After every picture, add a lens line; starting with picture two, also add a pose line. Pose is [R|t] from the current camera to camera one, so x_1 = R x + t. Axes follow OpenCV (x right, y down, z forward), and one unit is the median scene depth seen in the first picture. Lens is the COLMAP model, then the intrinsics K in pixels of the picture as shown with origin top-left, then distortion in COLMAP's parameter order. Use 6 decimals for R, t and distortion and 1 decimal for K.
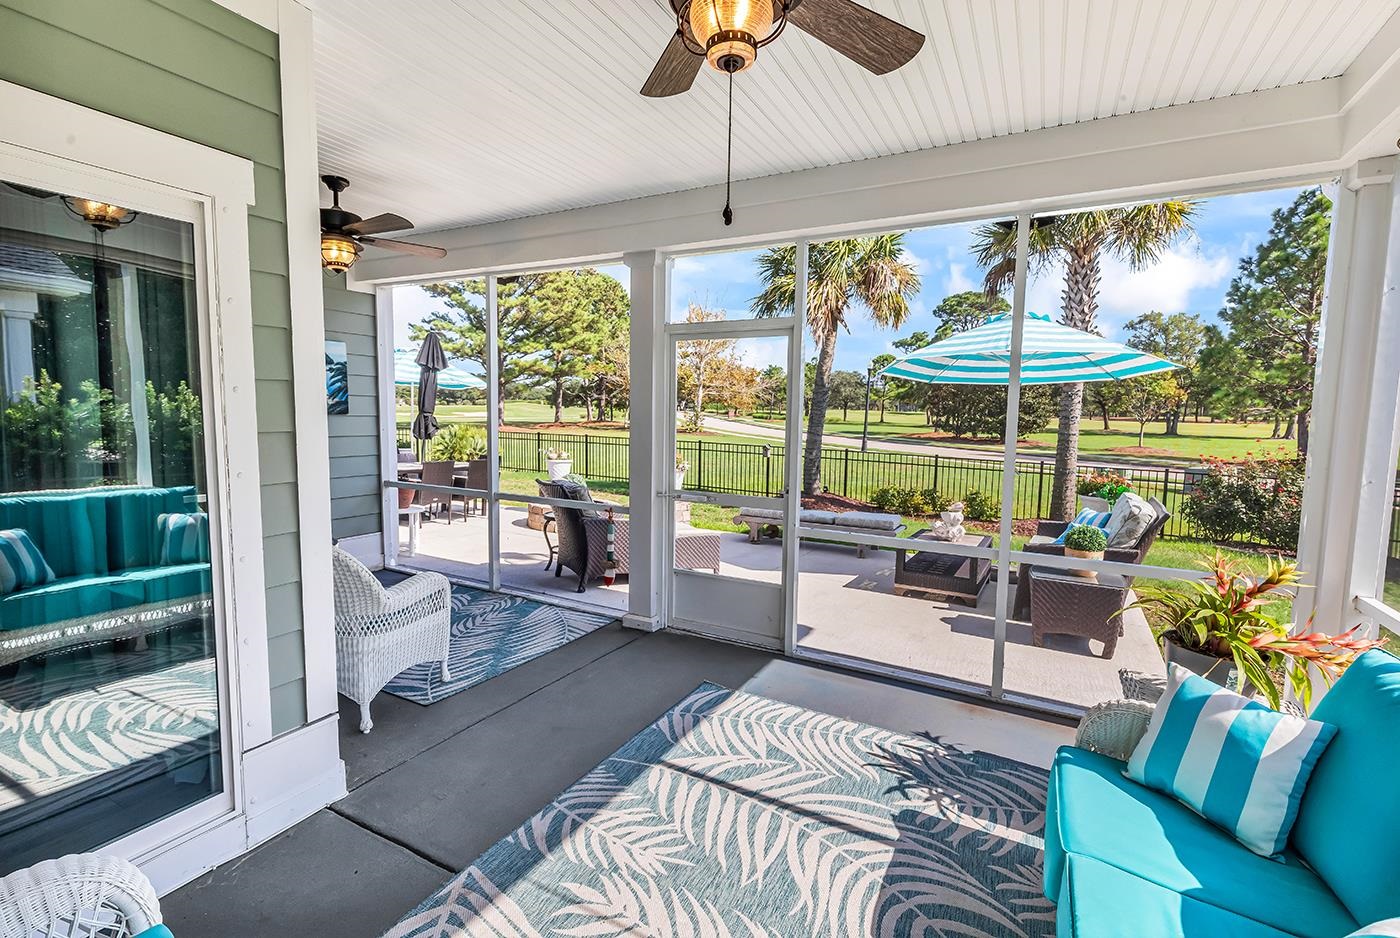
lens RADIAL K [[633.3, 0, 689.7], [0, 633.3, 463.4], [0, 0, 1]] dist [0.000752, 0.000104]
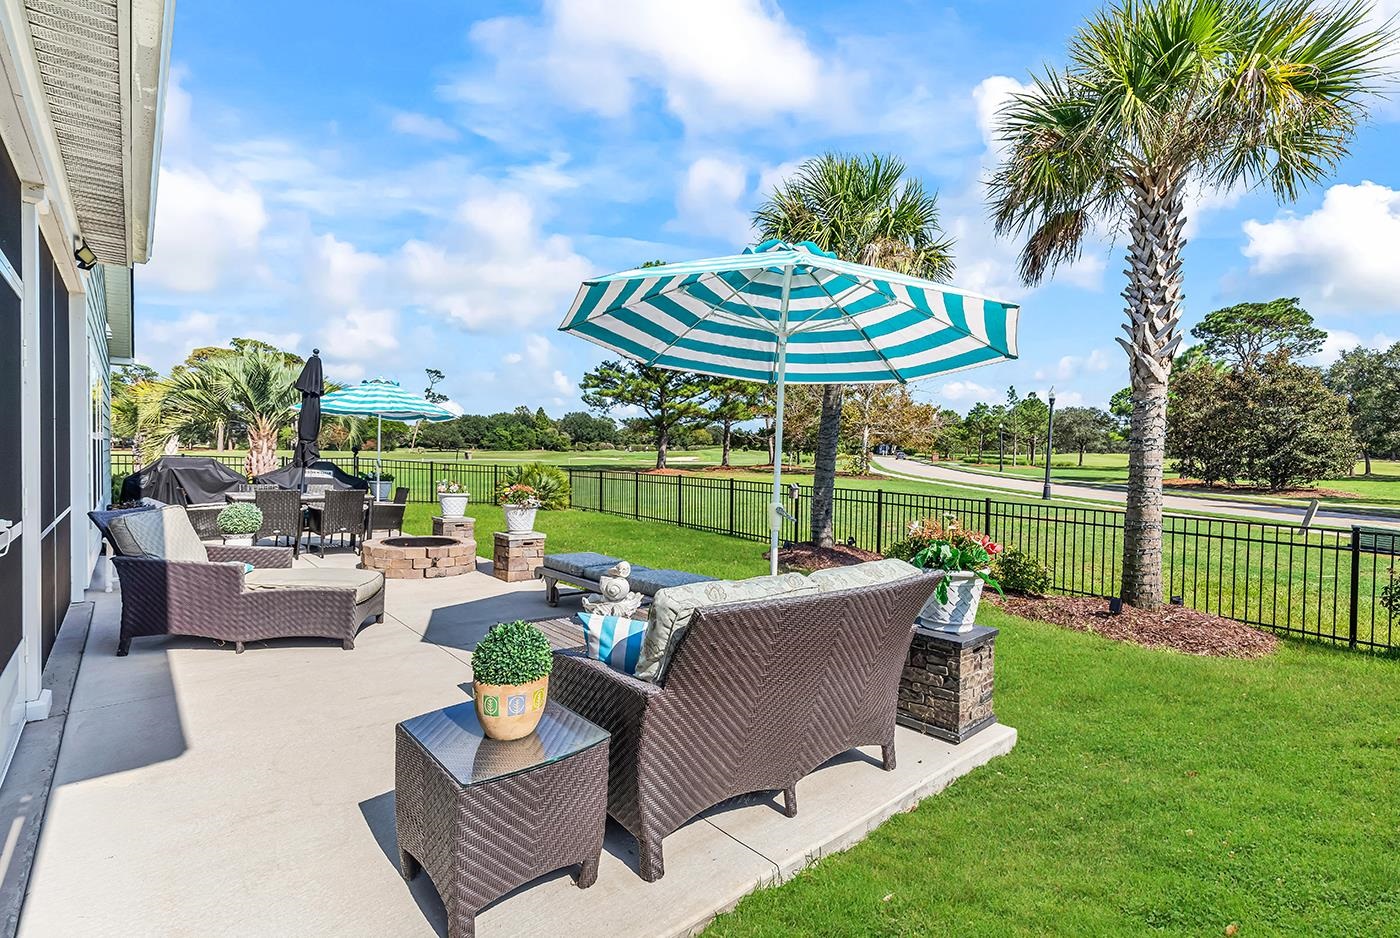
lens RADIAL K [[633.3, 0, 689.7], [0, 633.3, 463.4], [0, 0, 1]] dist [0.000752, 0.000104]
pose [[0.942757, 0.000708, -0.333481, 0.085168], [-0.024636, 0.997413, -0.067528, 0.001042], [0.332570, 0.071878, 0.940335, 0.056425]]
